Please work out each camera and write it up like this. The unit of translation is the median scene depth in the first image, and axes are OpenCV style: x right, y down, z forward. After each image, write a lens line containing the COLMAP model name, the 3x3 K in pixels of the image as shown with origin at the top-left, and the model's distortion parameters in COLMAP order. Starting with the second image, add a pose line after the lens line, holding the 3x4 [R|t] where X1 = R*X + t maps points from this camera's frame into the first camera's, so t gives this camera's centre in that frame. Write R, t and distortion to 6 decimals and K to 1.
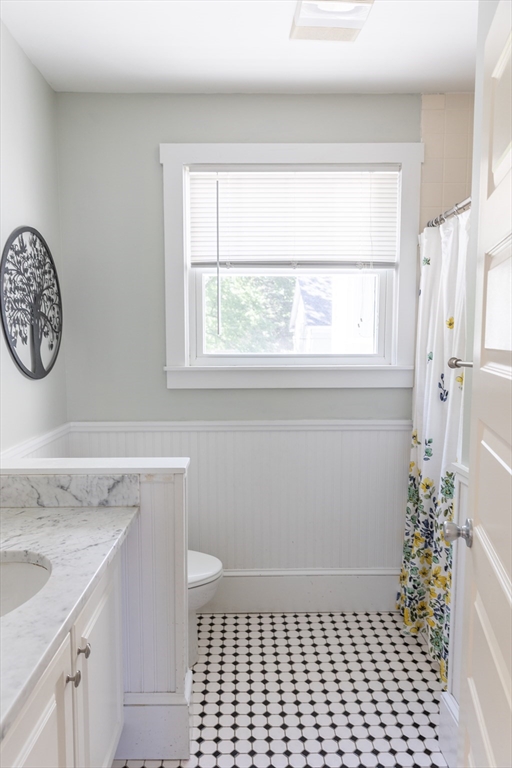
lens RADIAL K [[522.4, 0, 252.3], [0, 522.4, 383.9], [0, 0, 1]] dist [0.007364, -0.004061]
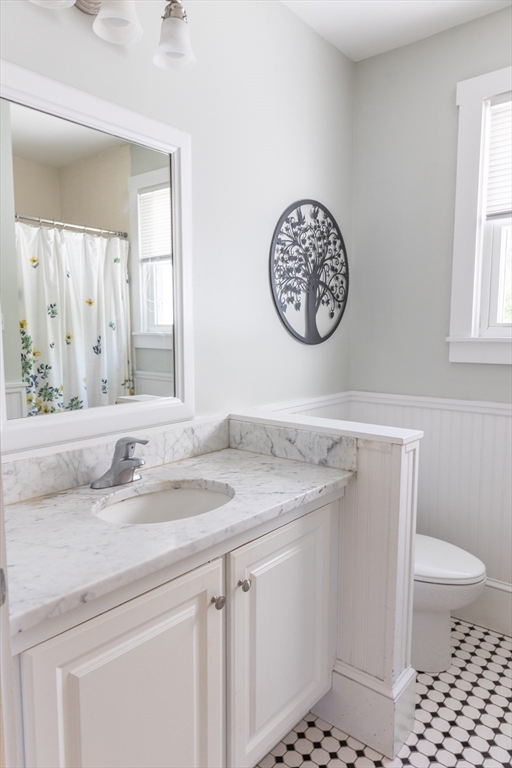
lens RADIAL K [[522.4, 0, 252.9], [0, 522.4, 387.3], [0, 0, 1]] dist [0.007364, -0.004061]
pose [[0.750244, 0.071152, -0.657322, 0.214544], [-0.058074, 0.997442, 0.041684, 0.042394], [0.658606, 0.006900, 0.752456, 0.131716]]
